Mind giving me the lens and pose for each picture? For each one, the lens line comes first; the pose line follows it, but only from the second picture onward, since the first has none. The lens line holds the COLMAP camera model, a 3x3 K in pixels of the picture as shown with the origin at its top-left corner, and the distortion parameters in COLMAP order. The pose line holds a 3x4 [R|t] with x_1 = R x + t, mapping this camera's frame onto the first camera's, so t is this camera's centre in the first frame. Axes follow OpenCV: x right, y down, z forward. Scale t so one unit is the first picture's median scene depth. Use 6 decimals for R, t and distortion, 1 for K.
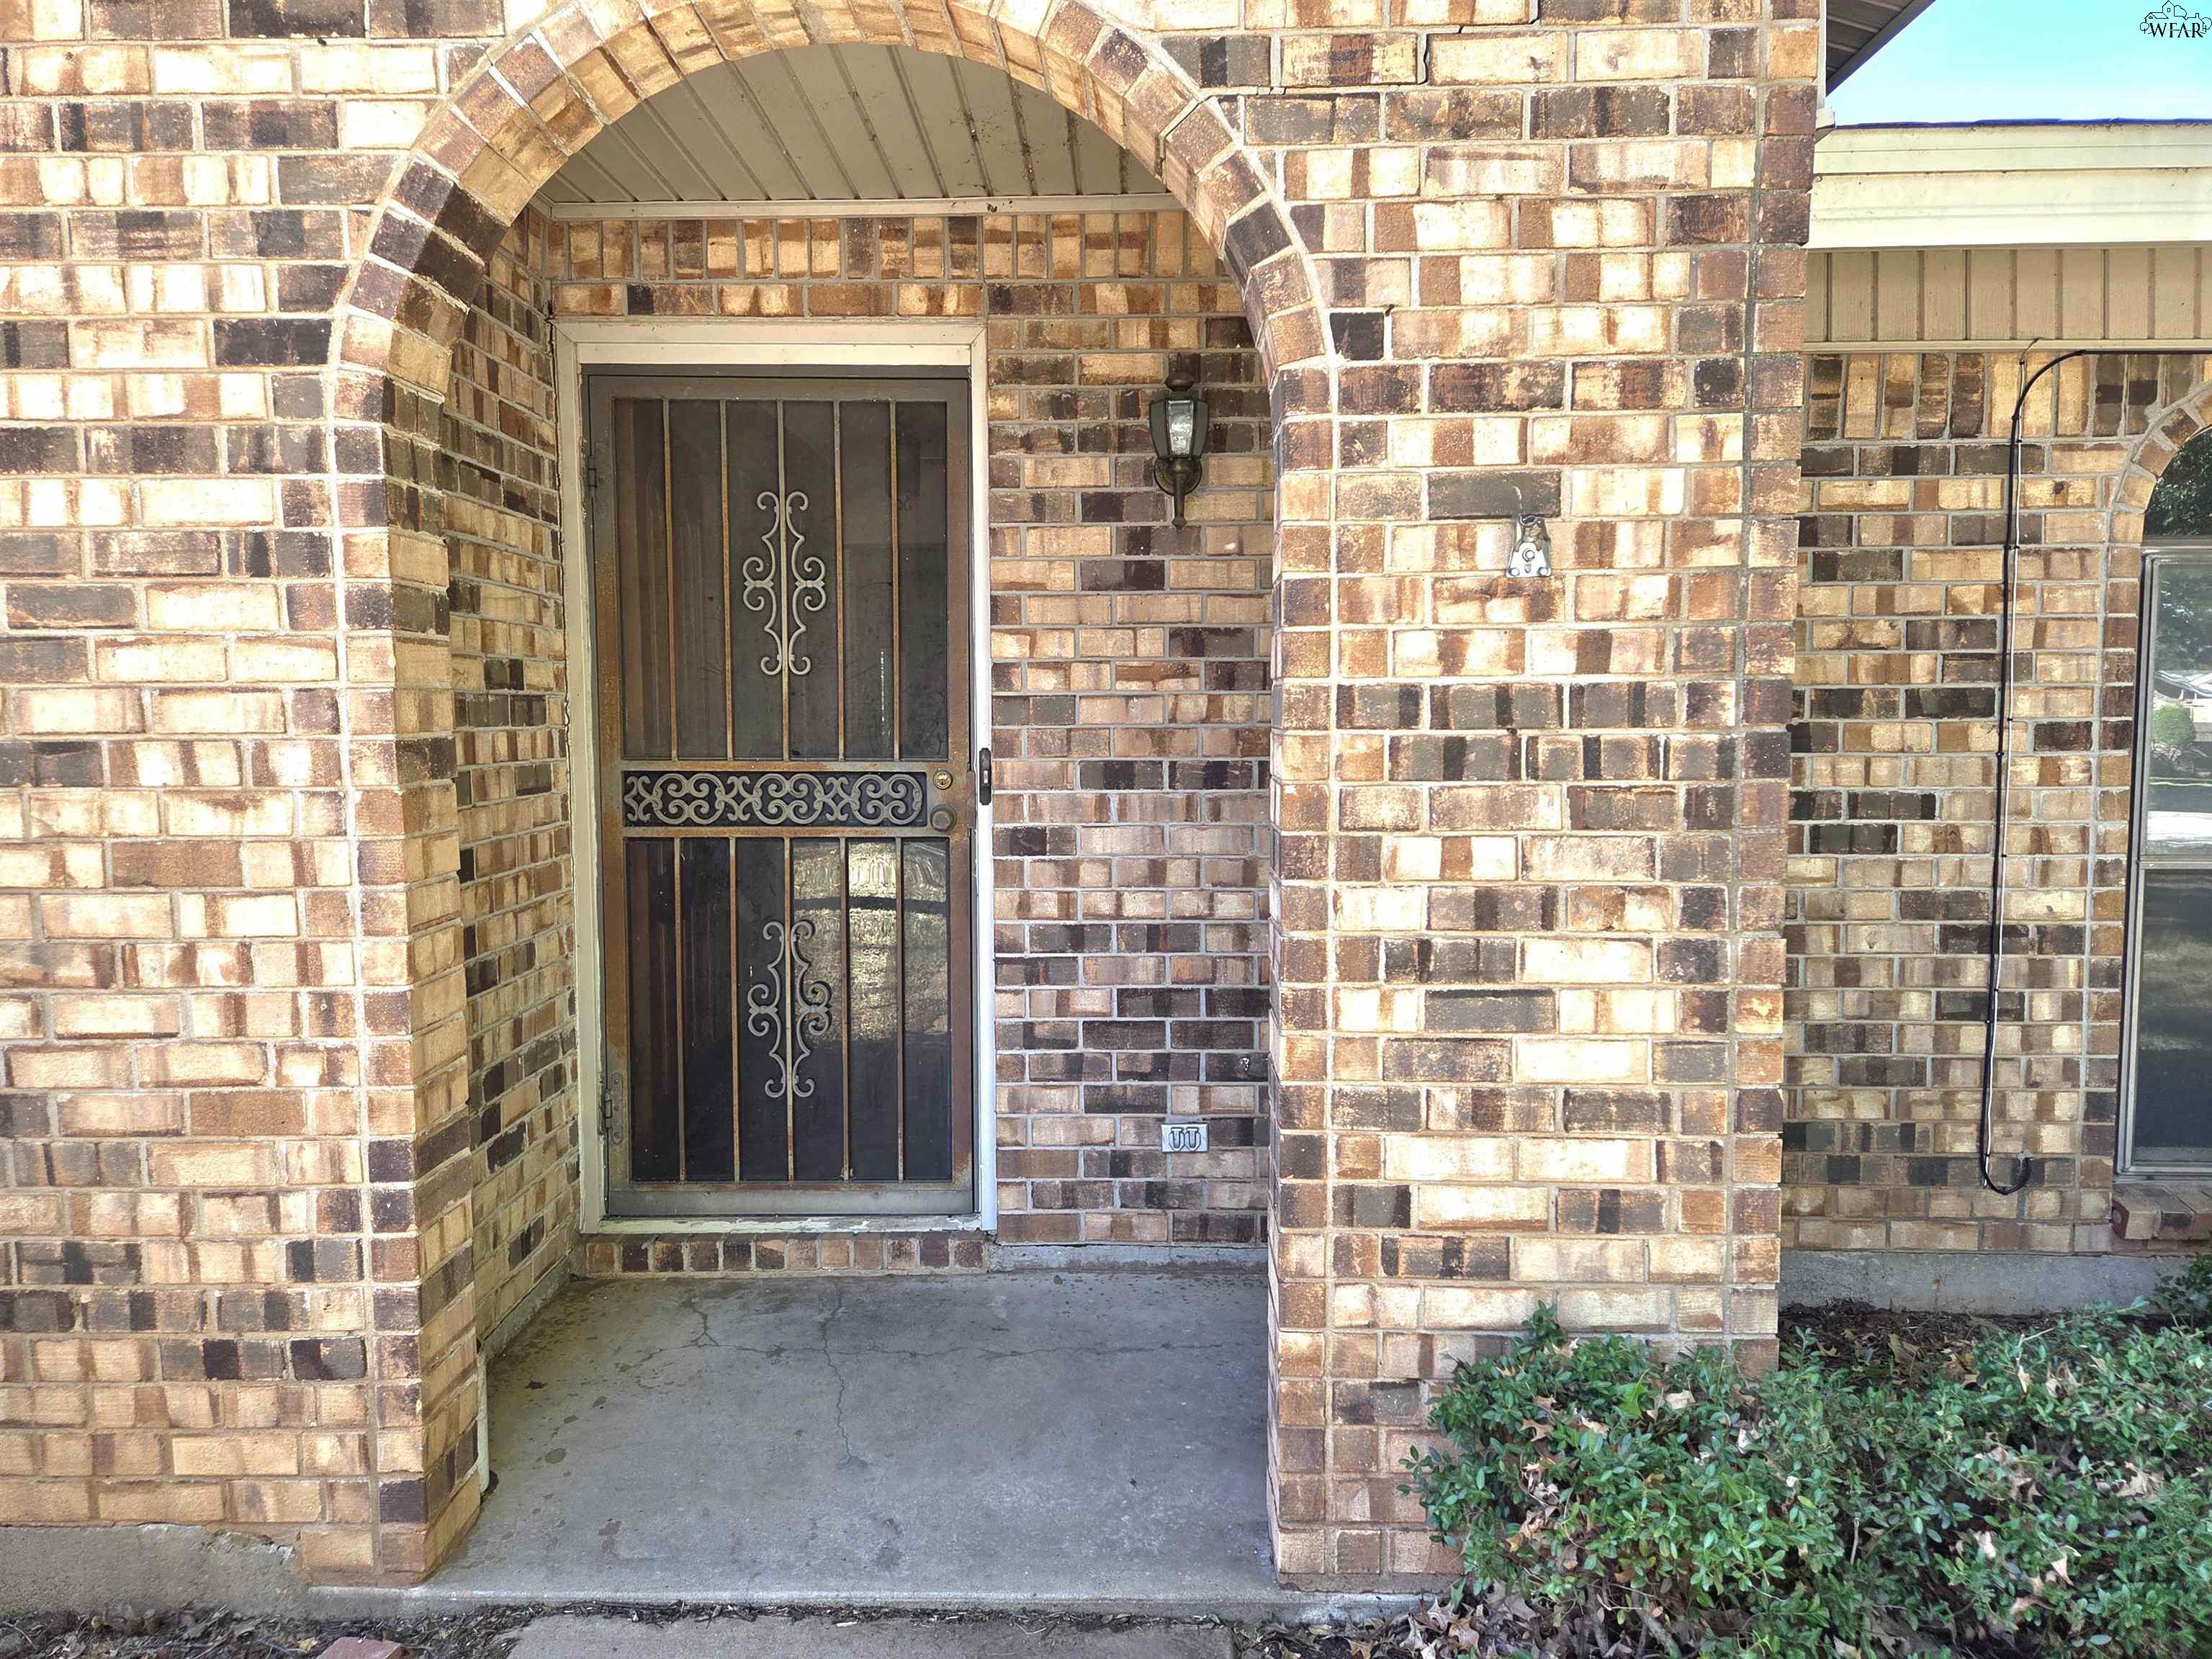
lens RADIAL K [[1463.8, 0, 1094.0], [0, 1463.8, 827.0], [0, 0, 1]] dist [0.042636, -0.011589]
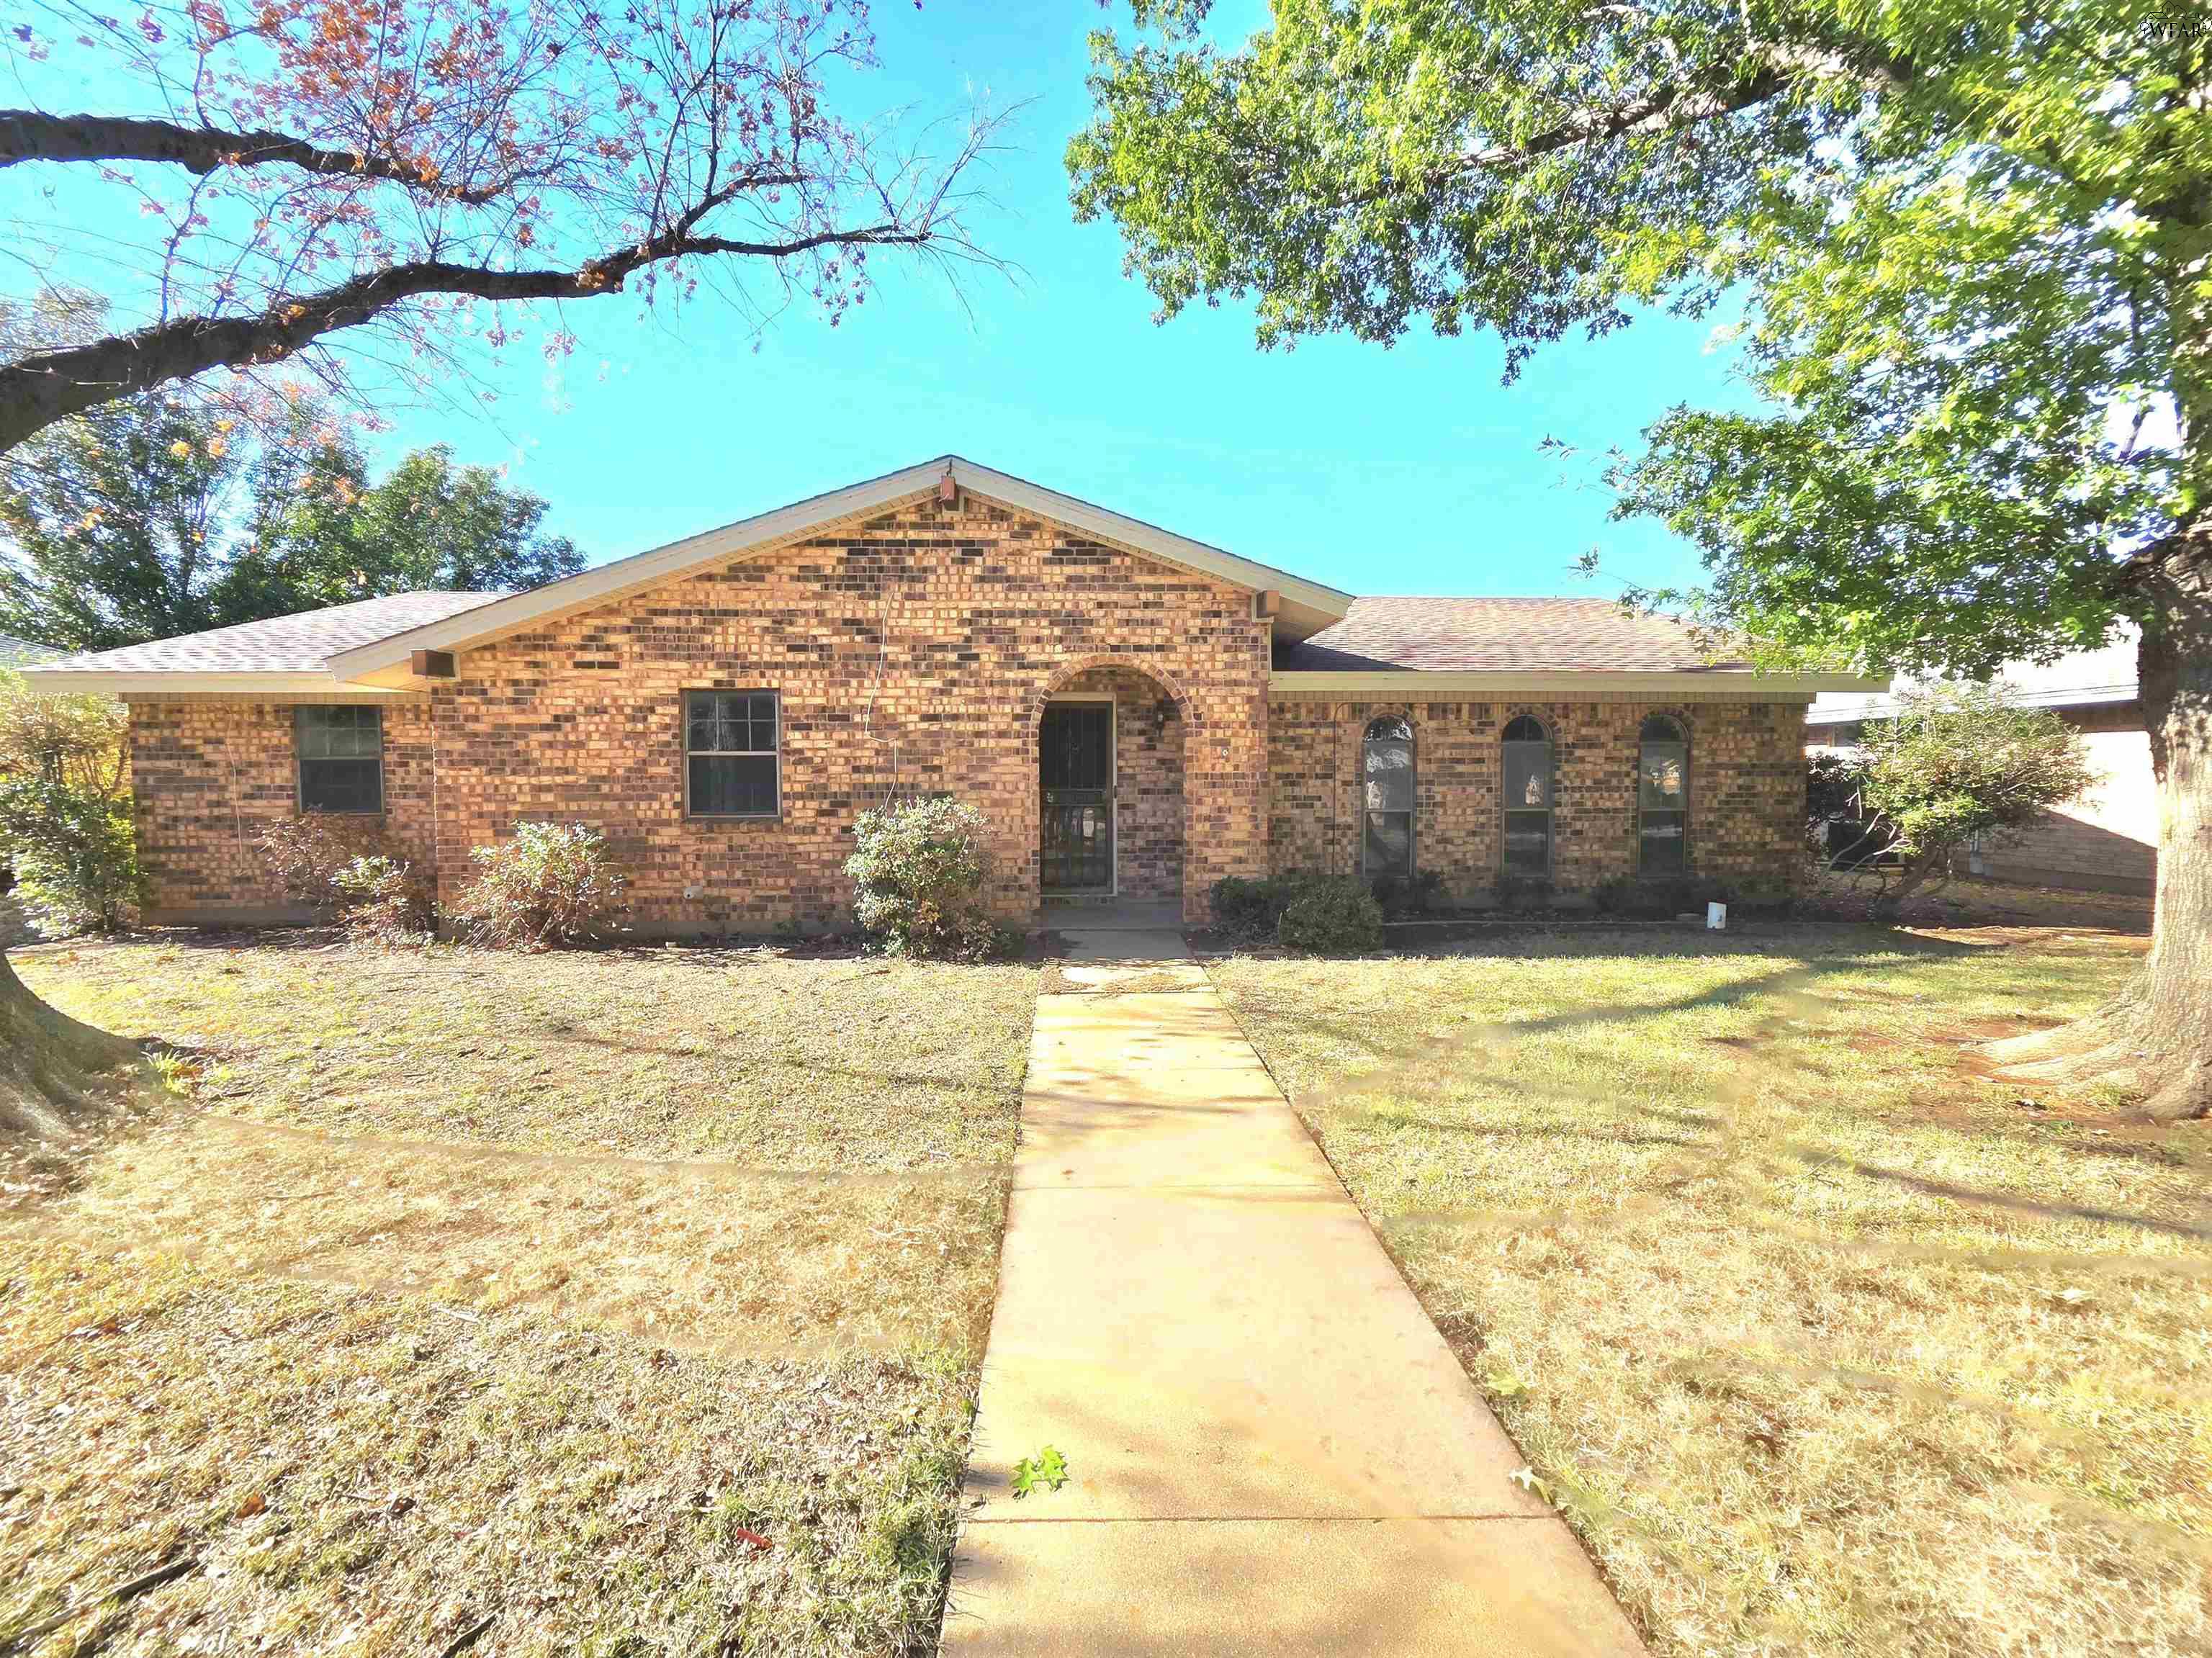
lens RADIAL K [[907.6, 0, 1099.0], [0, 907.6, 829.0], [0, 0, 1]] dist [0.007234, -0.000167]
pose [[0.997903, -0.003735, 0.064614, -0.453506], [0.005455, 0.999635, -0.026460, 0.223295], [-0.064491, 0.026757, 0.997559, -2.600763]]
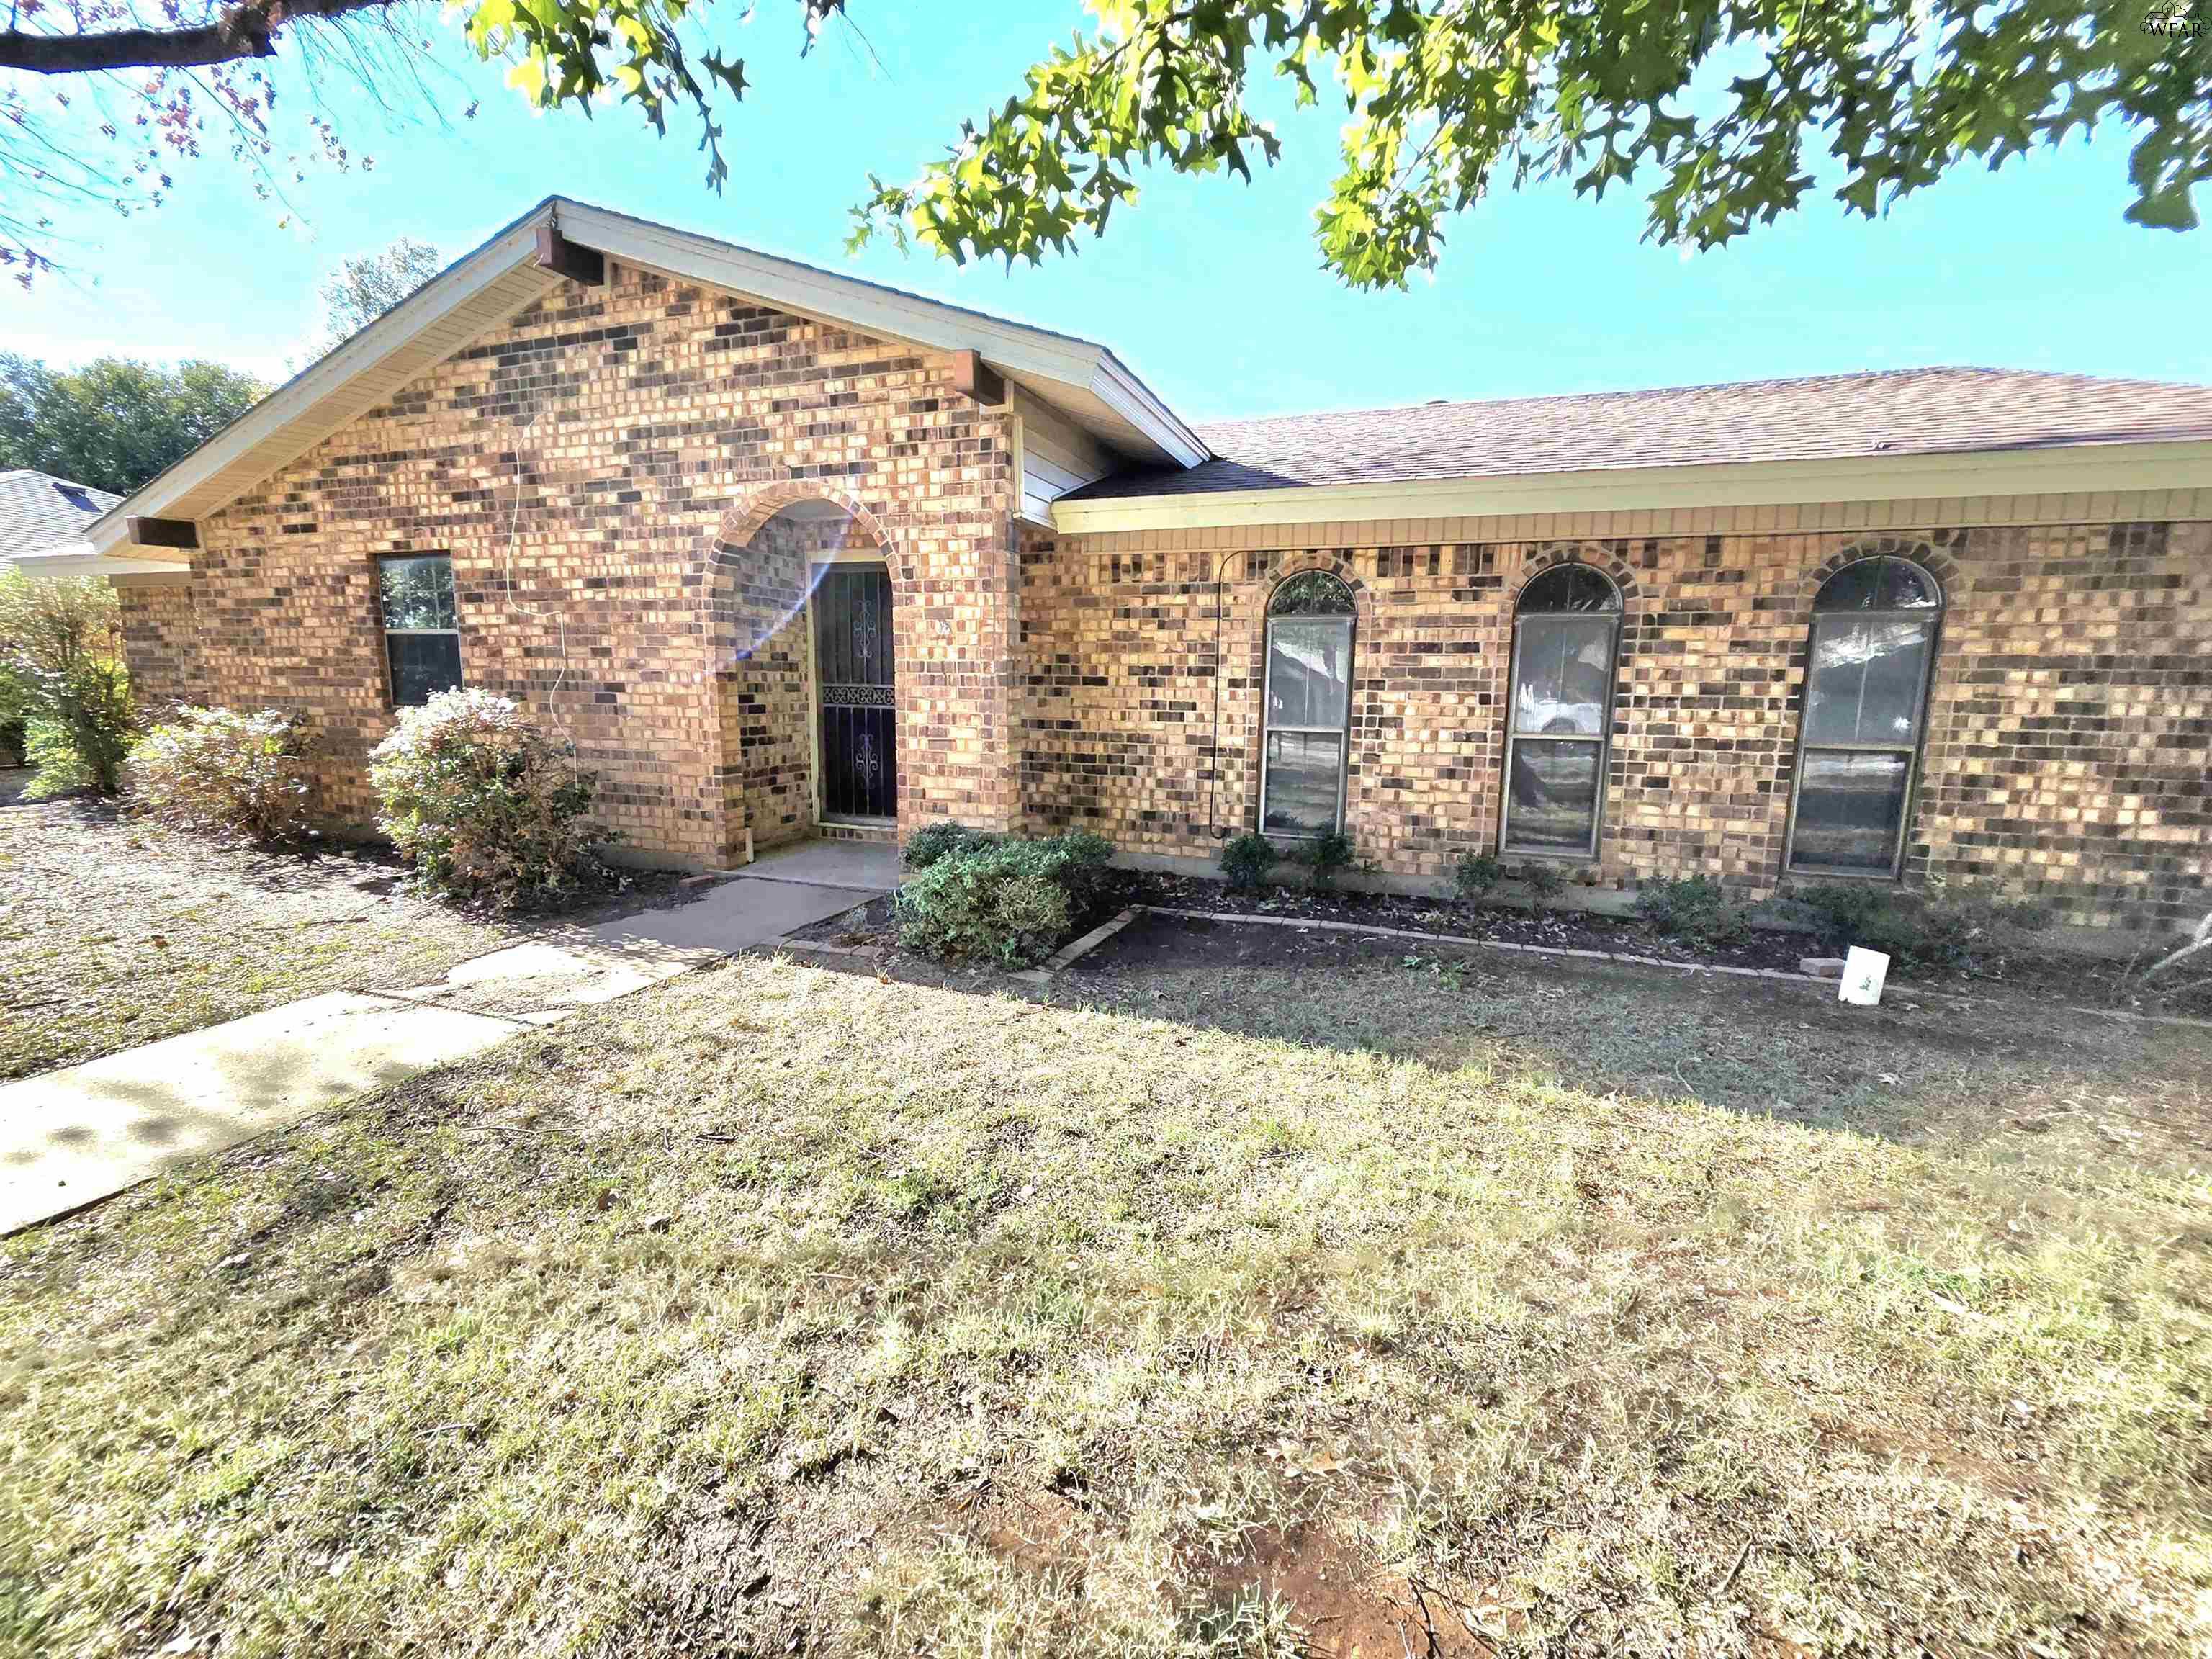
lens RADIAL K [[907.7, 0, 1106.4], [0, 907.7, 826.7], [0, 0, 1]] dist [0.007234, -0.000167]
pose [[0.950682, 0.065508, -0.303172, 1.402836], [-0.041249, 0.995463, 0.085747, 0.112929], [0.307413, -0.069013, 0.949070, -1.165348]]
